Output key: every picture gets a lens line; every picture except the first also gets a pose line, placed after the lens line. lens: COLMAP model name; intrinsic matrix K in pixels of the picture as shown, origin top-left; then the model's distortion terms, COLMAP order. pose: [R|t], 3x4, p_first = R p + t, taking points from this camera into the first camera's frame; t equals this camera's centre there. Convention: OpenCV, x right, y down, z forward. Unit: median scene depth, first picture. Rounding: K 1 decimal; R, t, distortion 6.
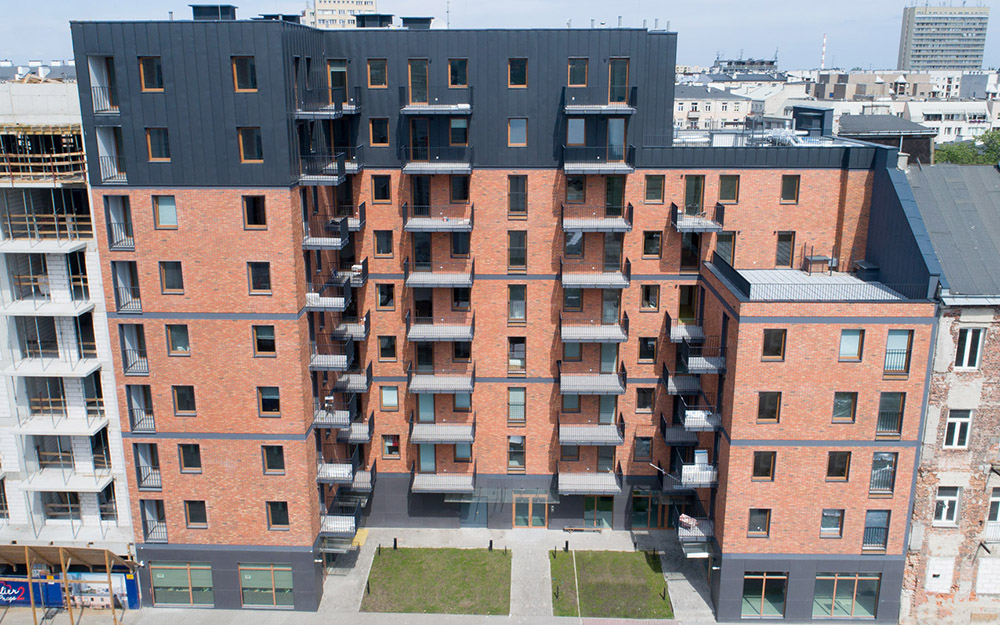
lens RADIAL K [[914.3, 0, 500.9], [0, 914.3, 314.3], [0, 0, 1]] dist [0.001506, 0.000000]
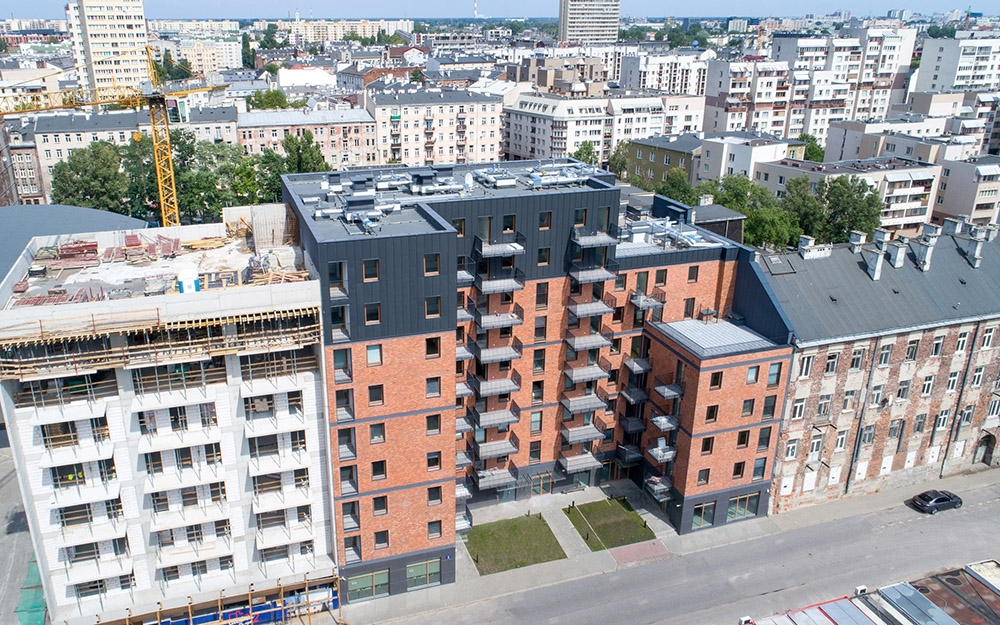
lens RADIAL K [[795.4, 0, 496.6], [0, 795.4, 312.5], [0, 0, 1]] dist [0.017156, 0.000499]
pose [[0.936626, -0.114537, 0.331078, -0.536515], [0.080496, 0.990121, 0.114808, -0.279193], [-0.340957, -0.080882, 0.936593, -0.252803]]
